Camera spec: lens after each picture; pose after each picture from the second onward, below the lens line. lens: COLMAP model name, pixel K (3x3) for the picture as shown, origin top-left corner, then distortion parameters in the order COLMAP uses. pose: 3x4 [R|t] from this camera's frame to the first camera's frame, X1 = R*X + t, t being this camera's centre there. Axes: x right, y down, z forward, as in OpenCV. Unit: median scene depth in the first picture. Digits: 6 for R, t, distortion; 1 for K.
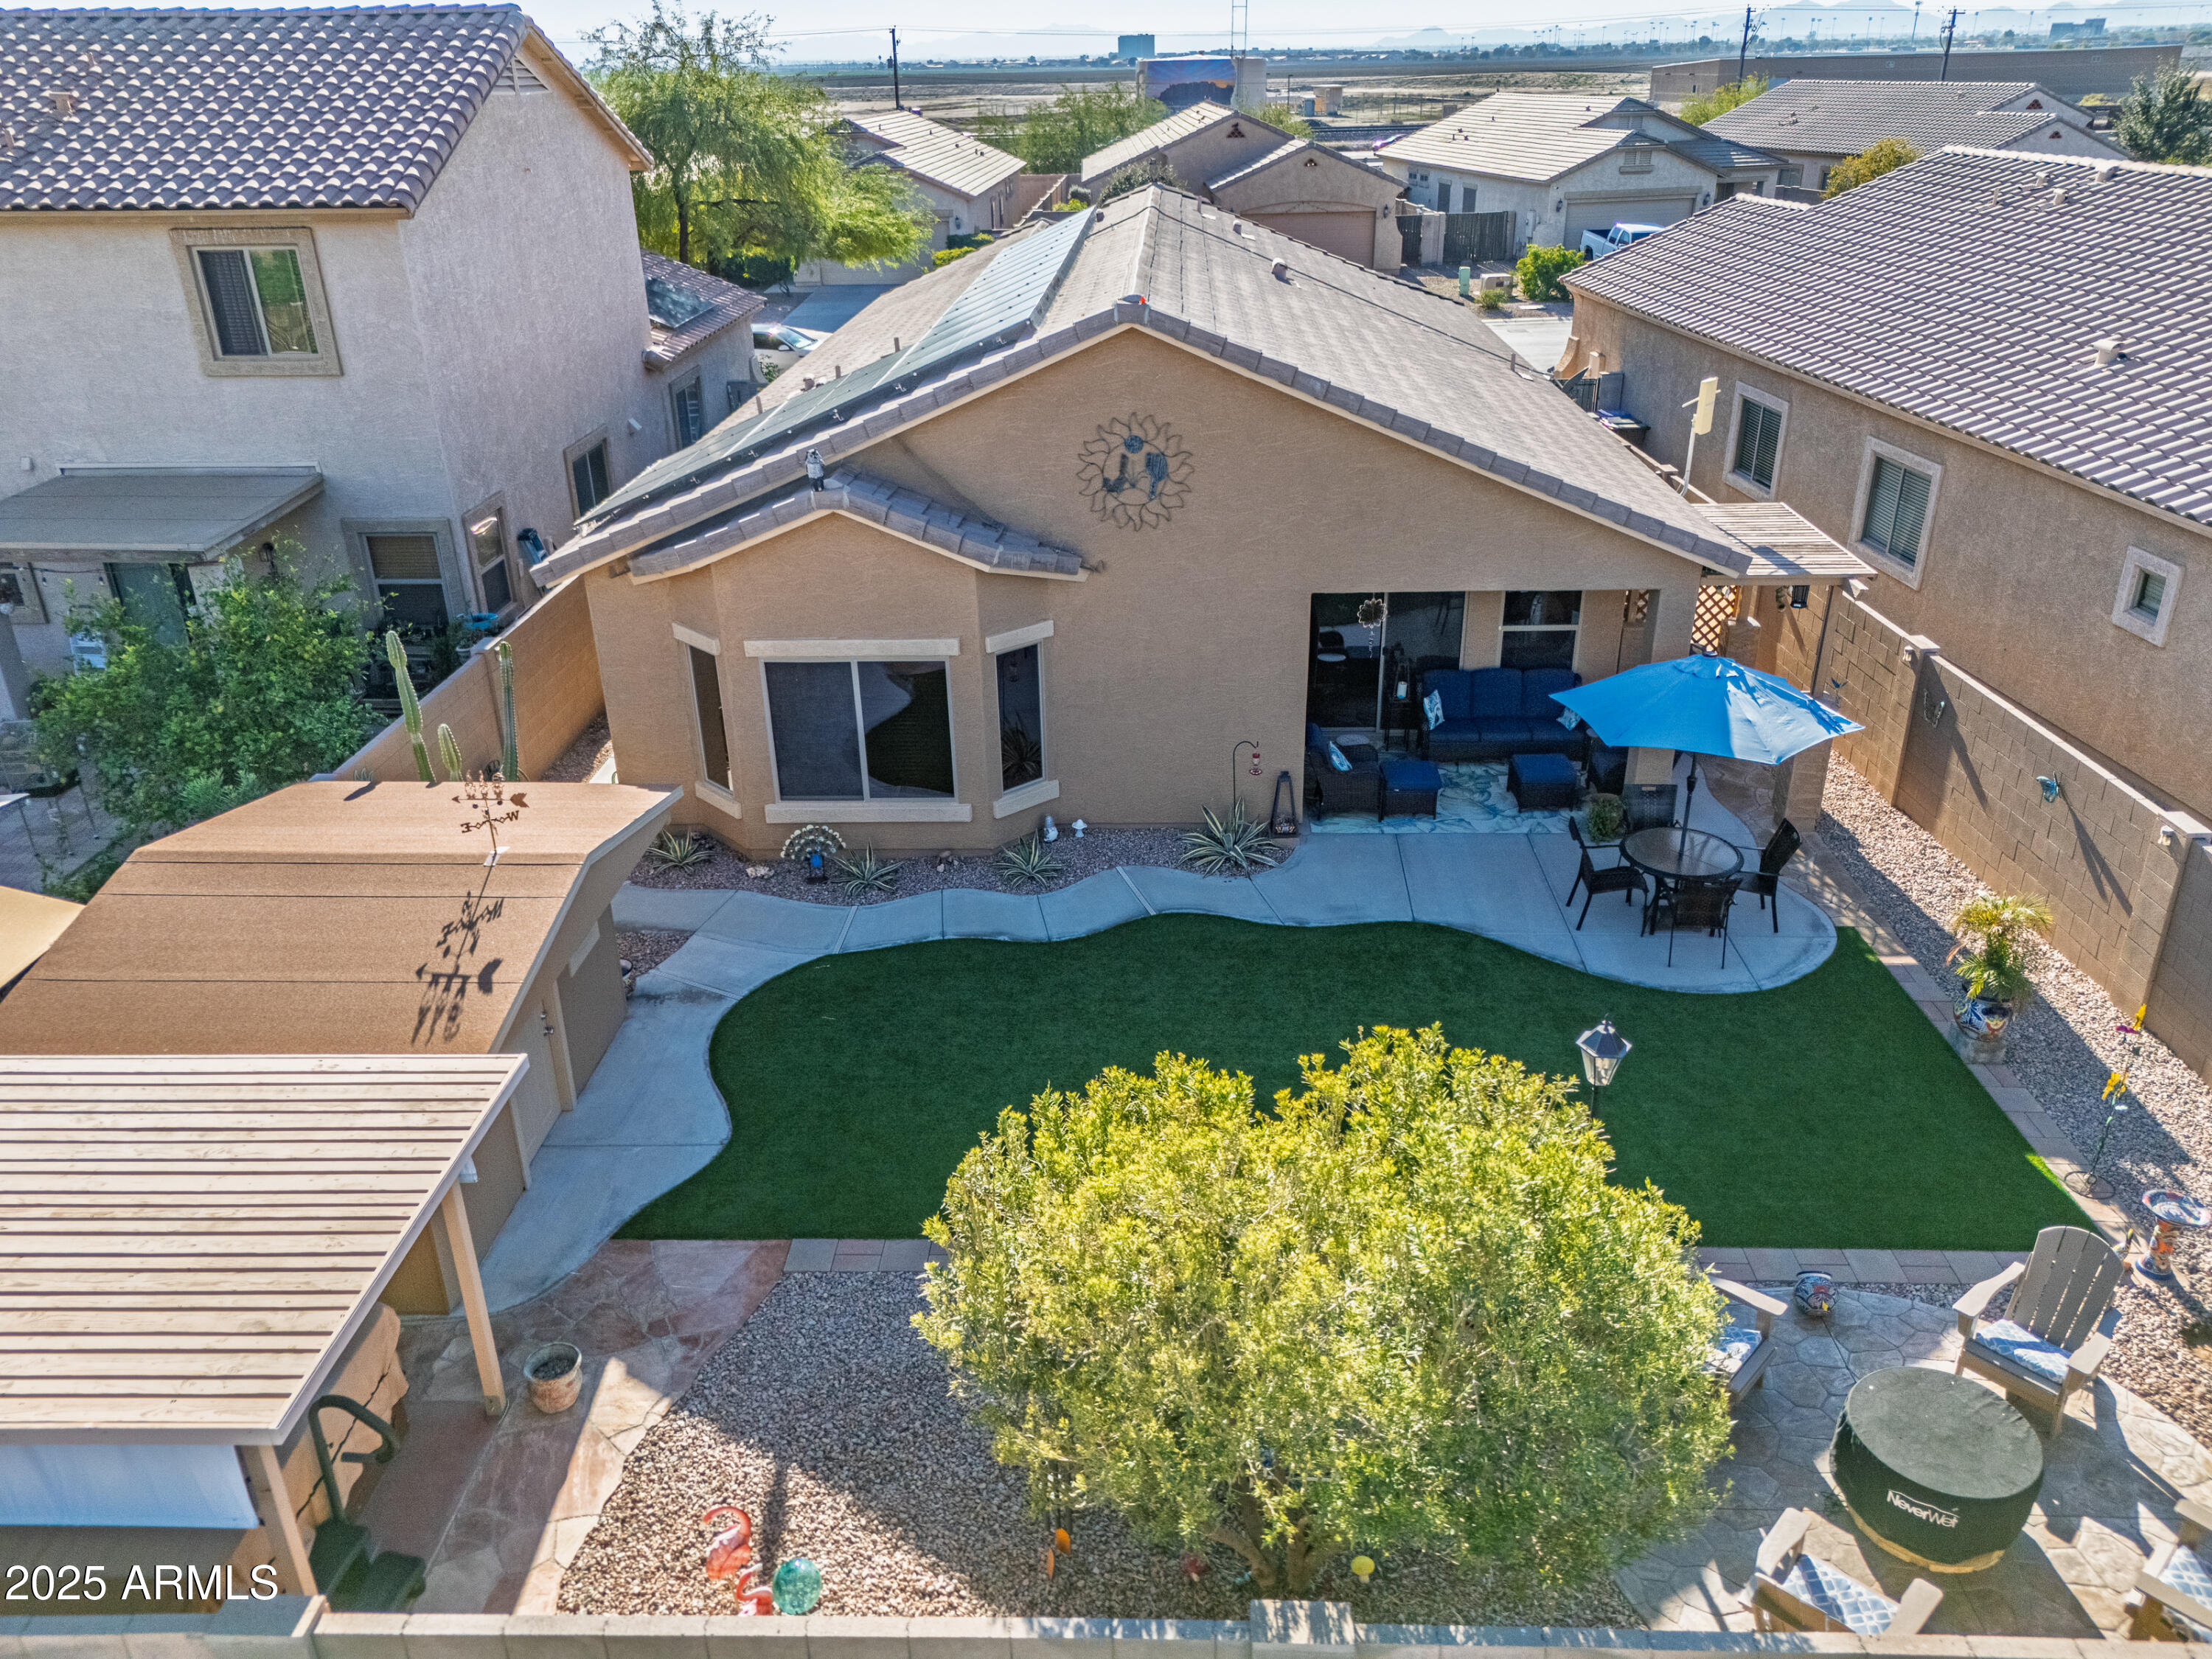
lens RADIAL K [[1647.1, 0, 1106.0], [0, 1647.1, 829.5], [0, 0, 1]] dist [0.037283, -0.021259]
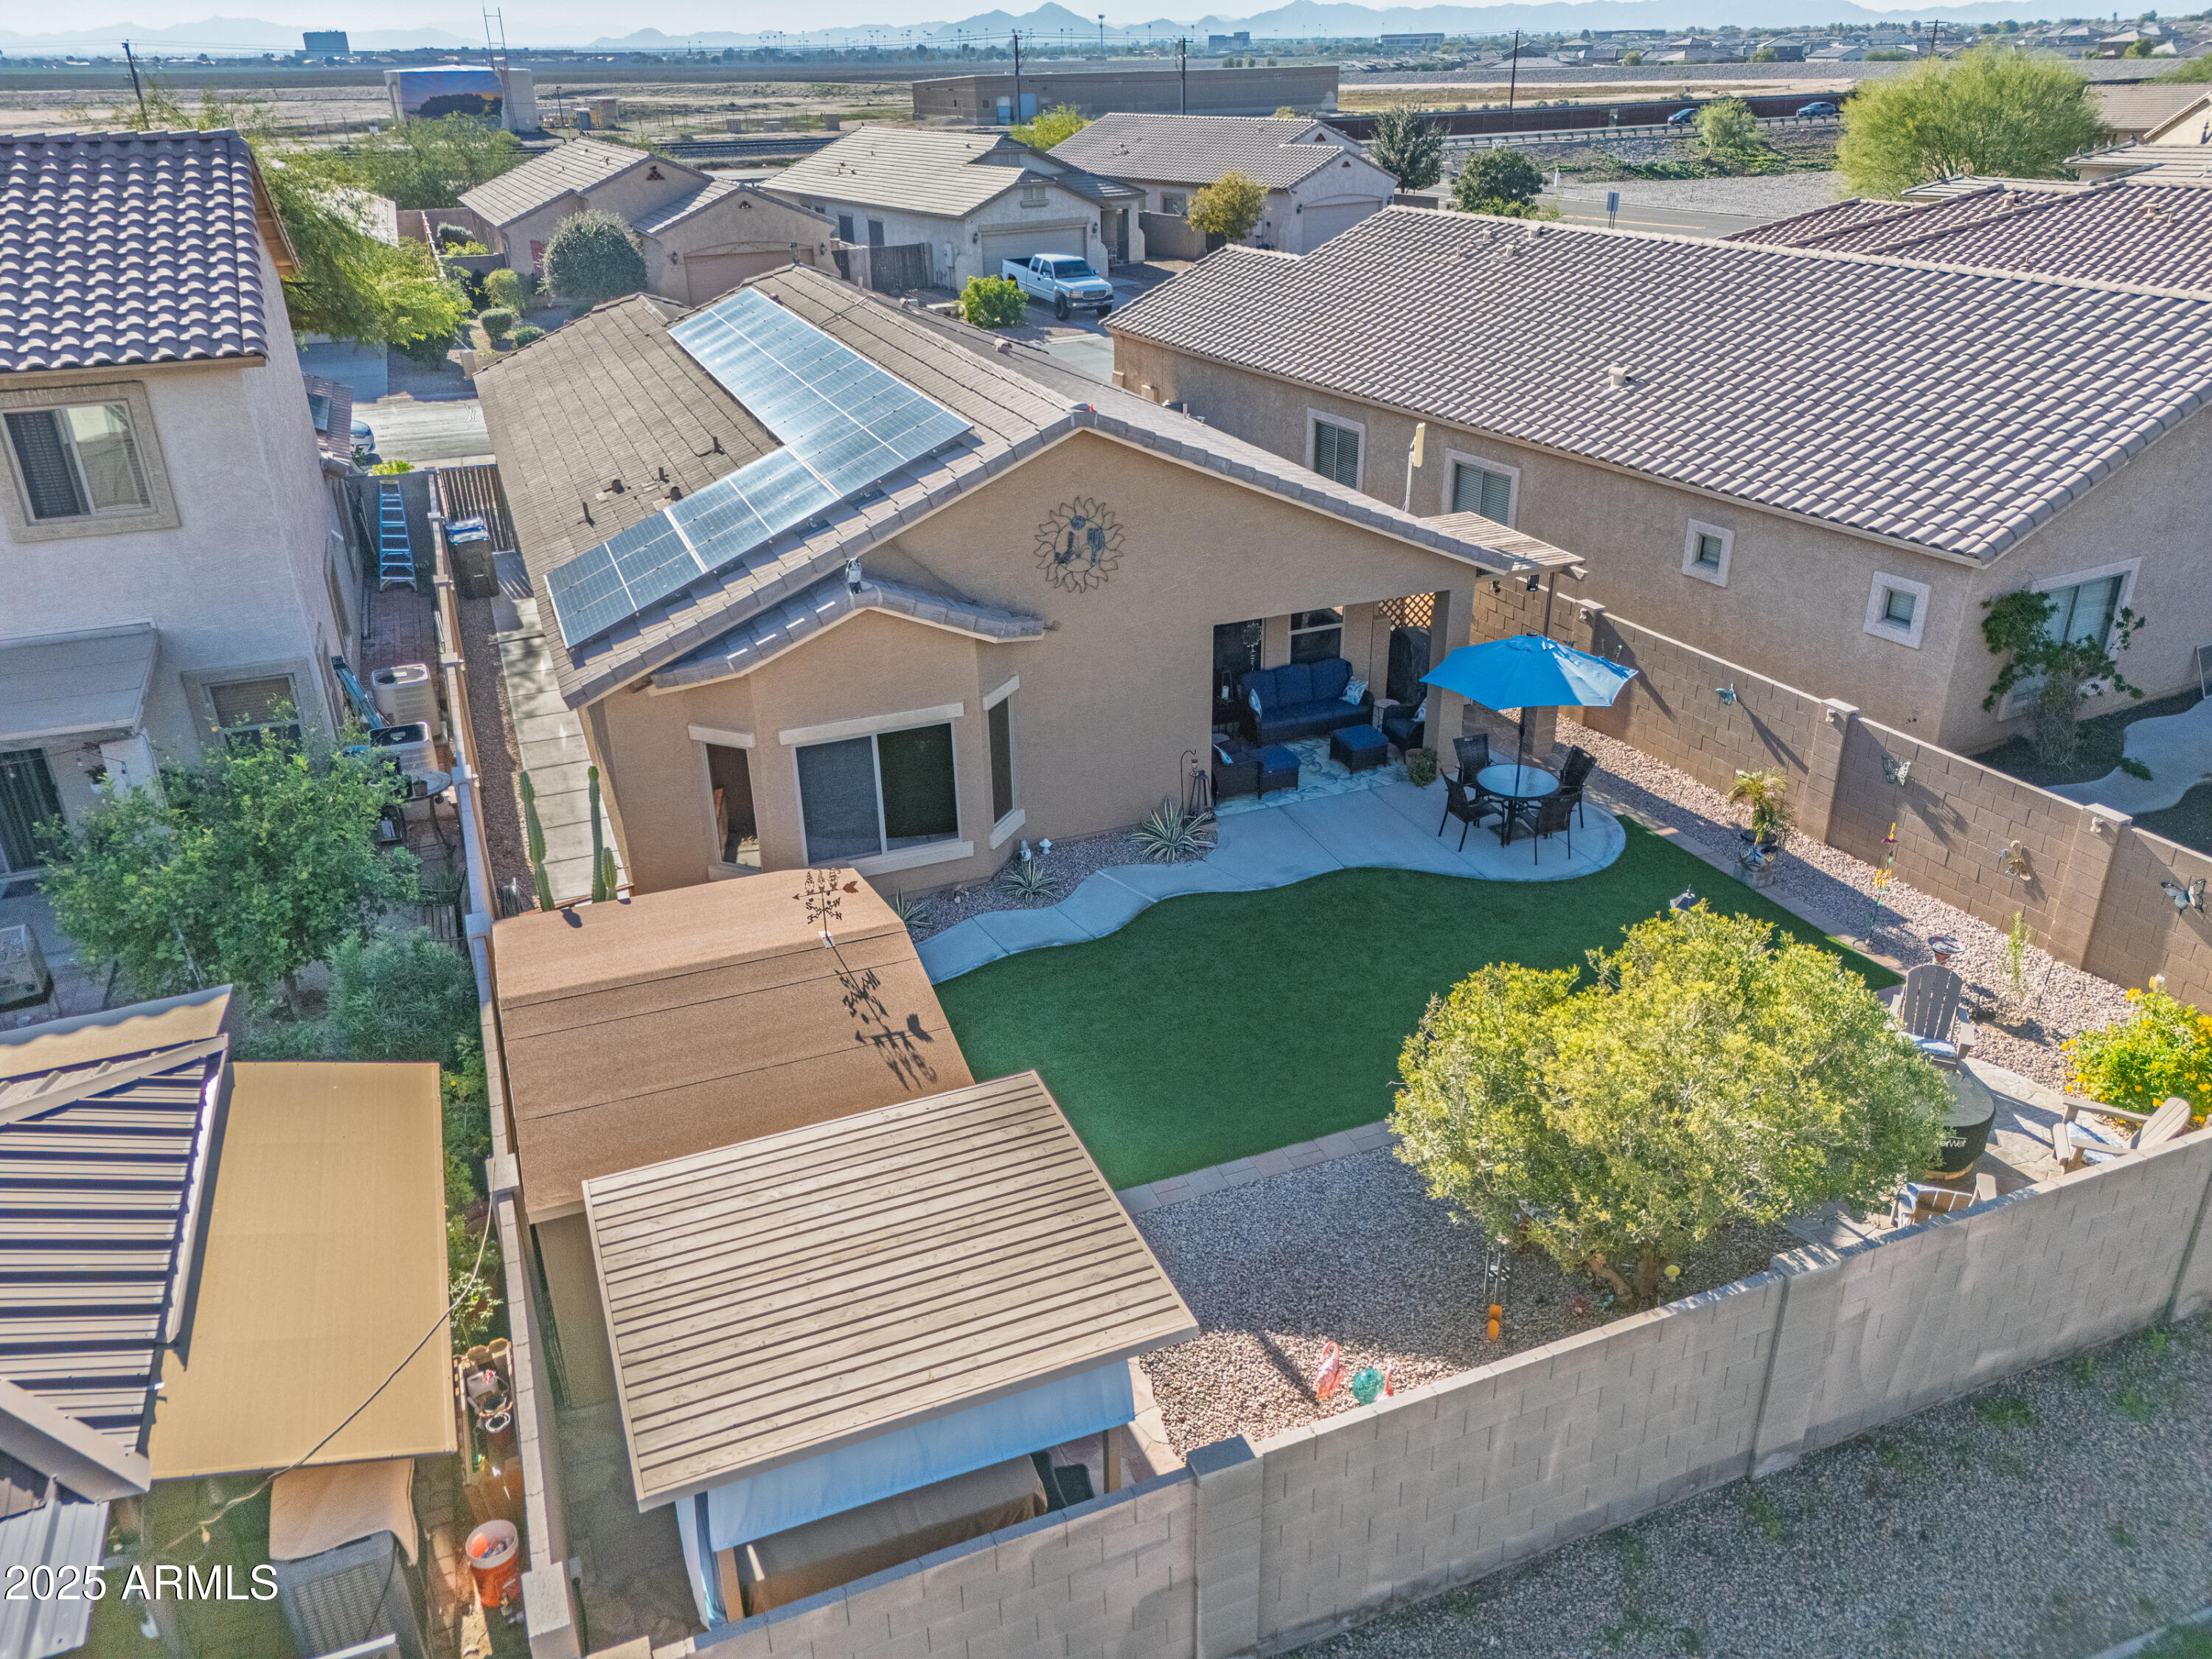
lens RADIAL K [[1641.8, 0, 1105.7], [0, 1641.8, 821.0], [0, 0, 1]] dist [0.041363, -0.009498]
pose [[0.914283, -0.170178, 0.367595, -0.430139], [0.172023, 0.984695, 0.028007, -0.046499], [-0.366735, 0.037629, 0.929564, -0.116952]]
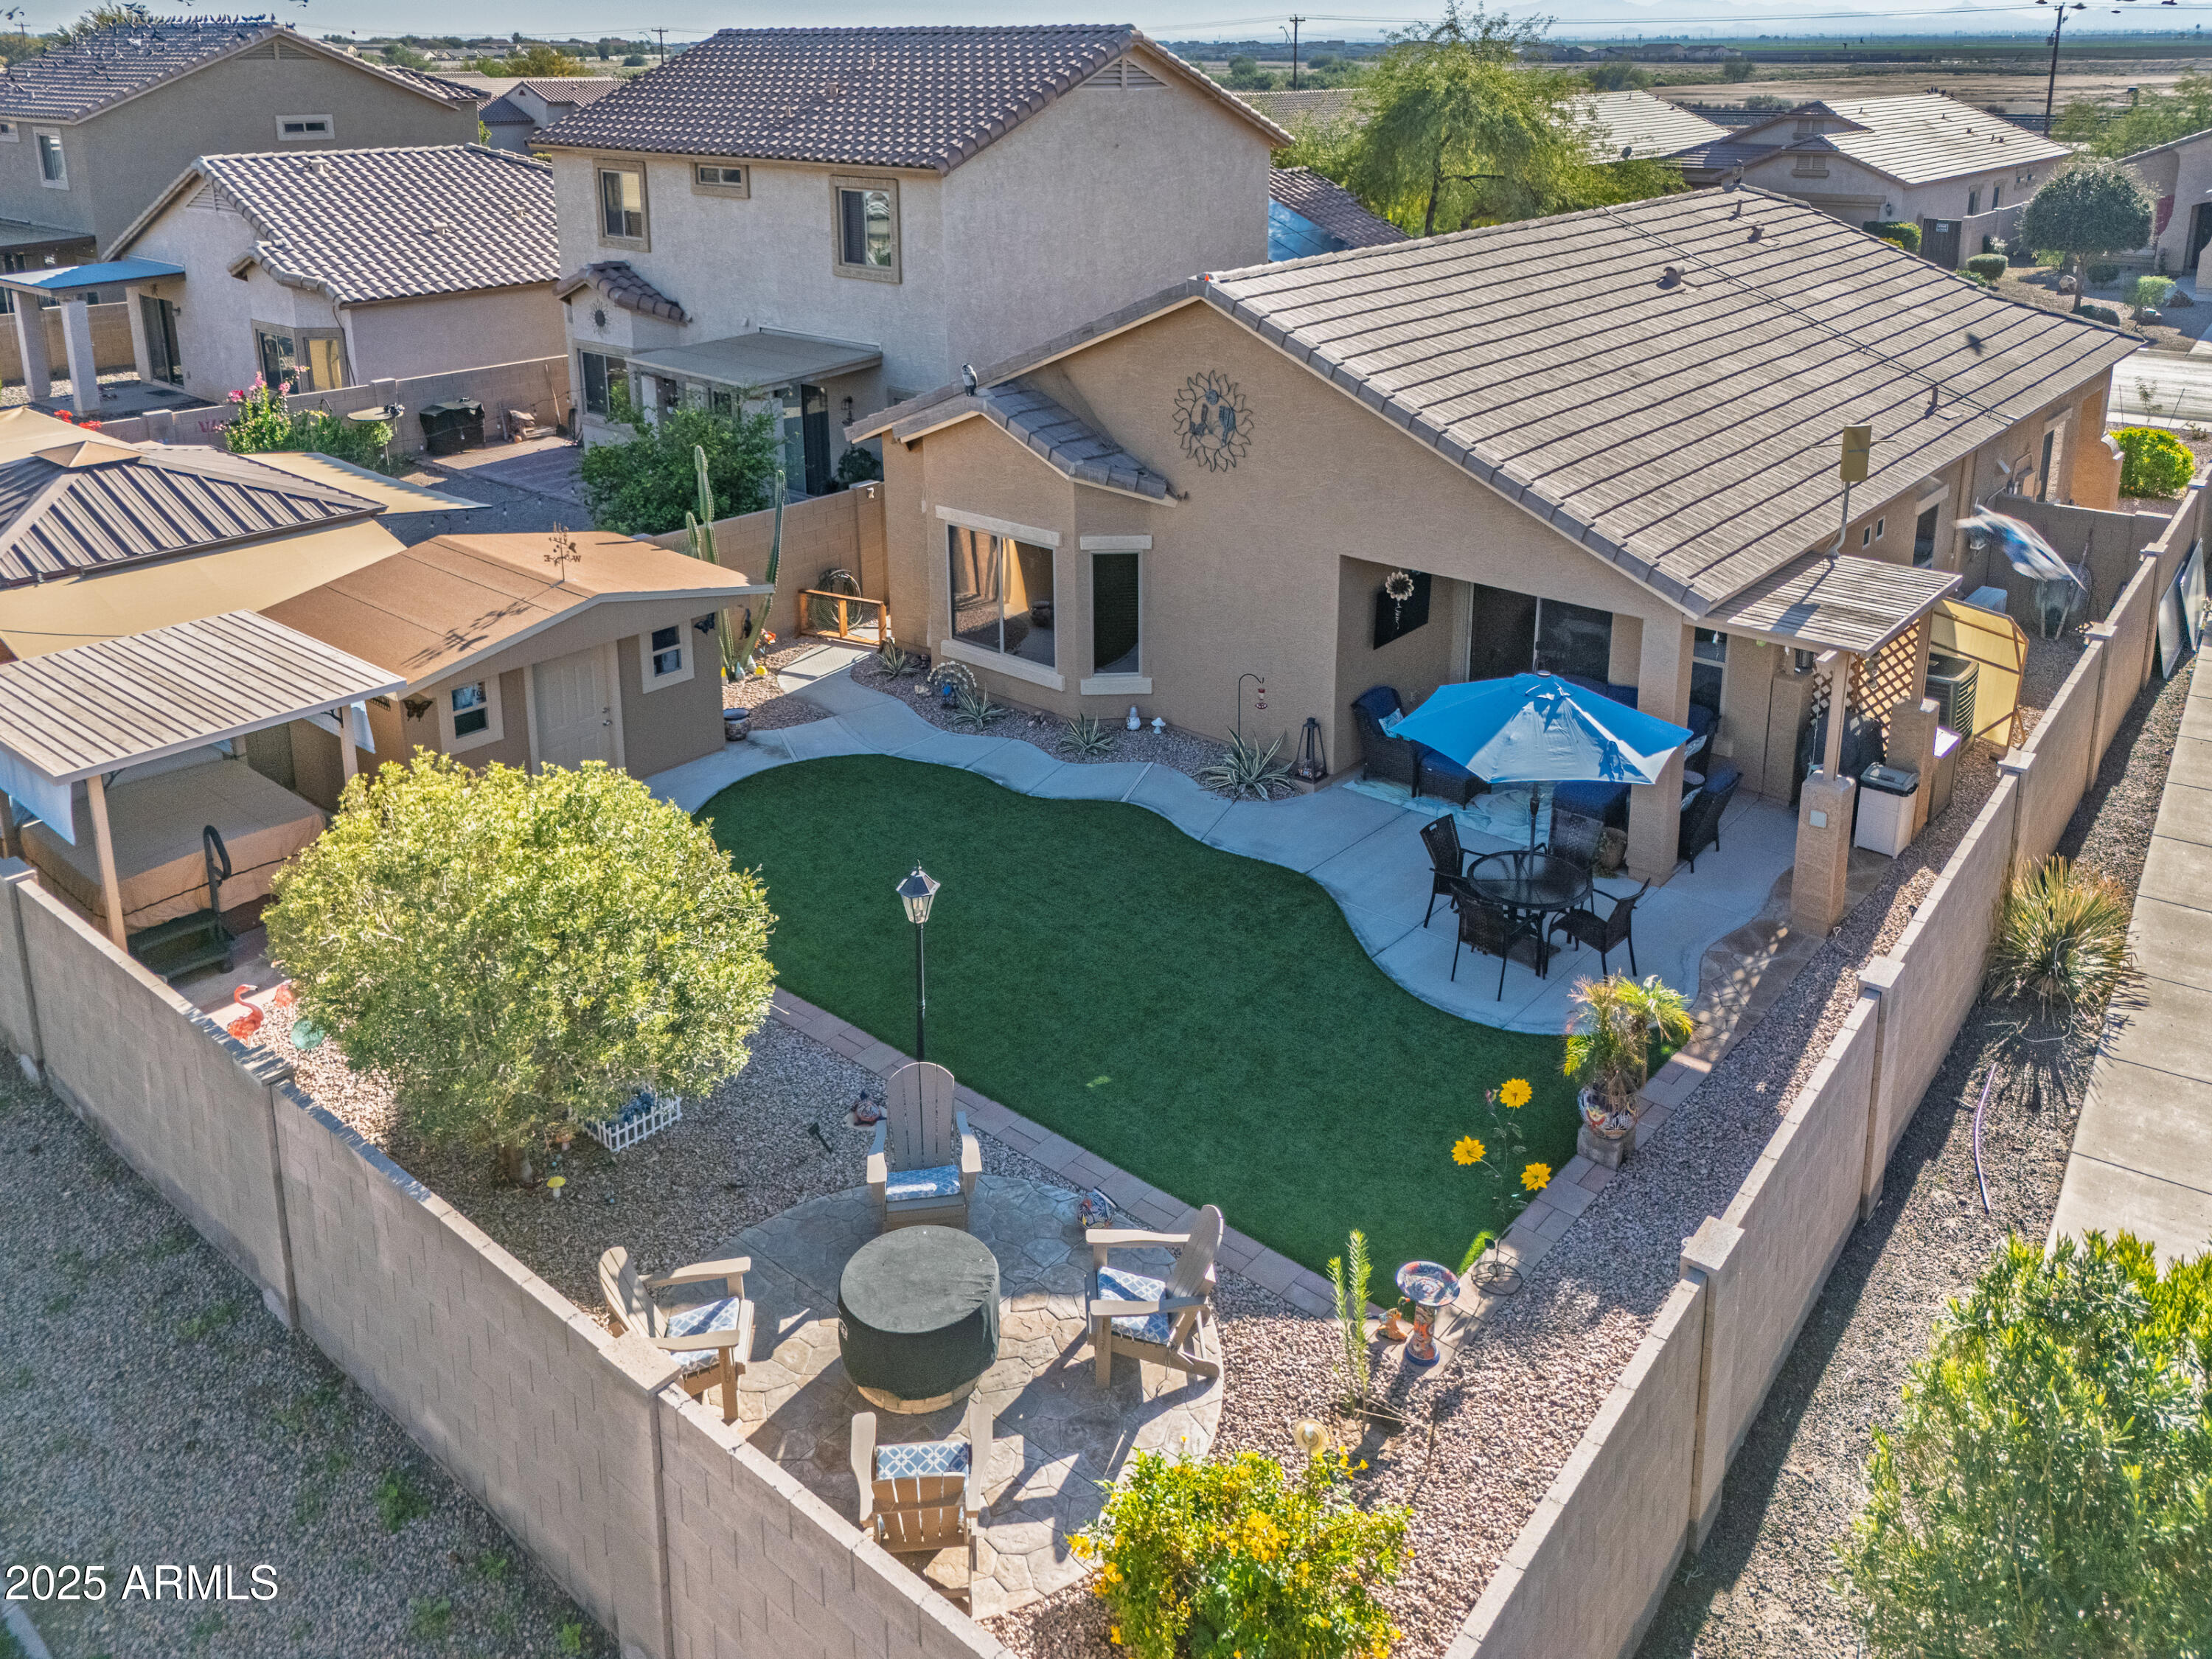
lens RADIAL K [[1777.1, 0, 1105.2], [0, 1777.1, 473.3], [0, 0, 1]] dist [0.055403, -0.003033]
pose [[0.776914, 0.162653, -0.608235, 0.697865], [-0.273359, 0.957392, -0.093145, -0.044579], [0.567169, 0.238632, 0.788273, -0.008959]]
